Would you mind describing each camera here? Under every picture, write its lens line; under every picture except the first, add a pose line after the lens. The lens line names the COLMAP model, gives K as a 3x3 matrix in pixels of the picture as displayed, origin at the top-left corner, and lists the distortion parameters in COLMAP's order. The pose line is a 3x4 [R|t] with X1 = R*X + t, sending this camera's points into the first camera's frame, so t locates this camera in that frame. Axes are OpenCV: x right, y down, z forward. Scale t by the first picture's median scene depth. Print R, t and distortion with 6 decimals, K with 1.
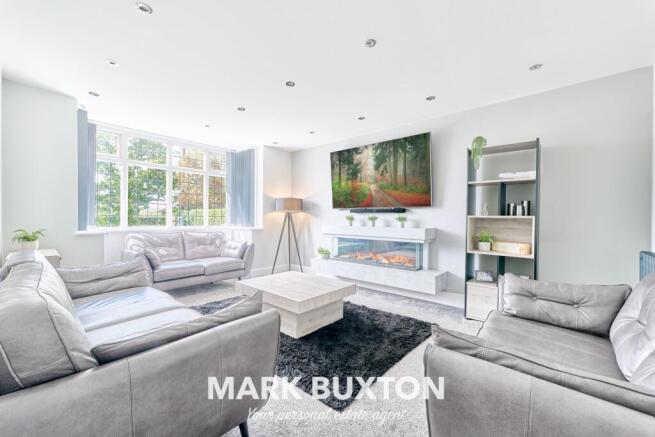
lens RADIAL K [[264.0, 0, 327.5], [0, 264.0, 218.5], [0, 0, 1]] dist [0.000552, 0.000112]
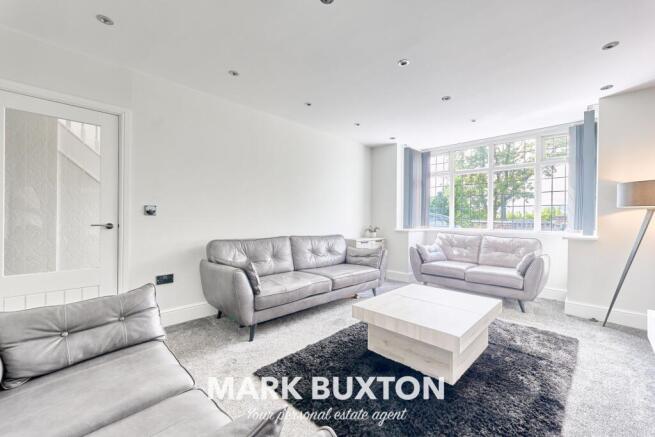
lens RADIAL K [[264.0, 0, 327.5], [0, 264.0, 218.5], [0, 0, 1]] dist [0.000552, 0.000112]
pose [[-0.056236, -0.008722, -0.998379, 0.457782], [-0.011673, 0.999899, -0.008078, 0.005101], [0.998349, 0.011199, -0.056332, 0.511594]]
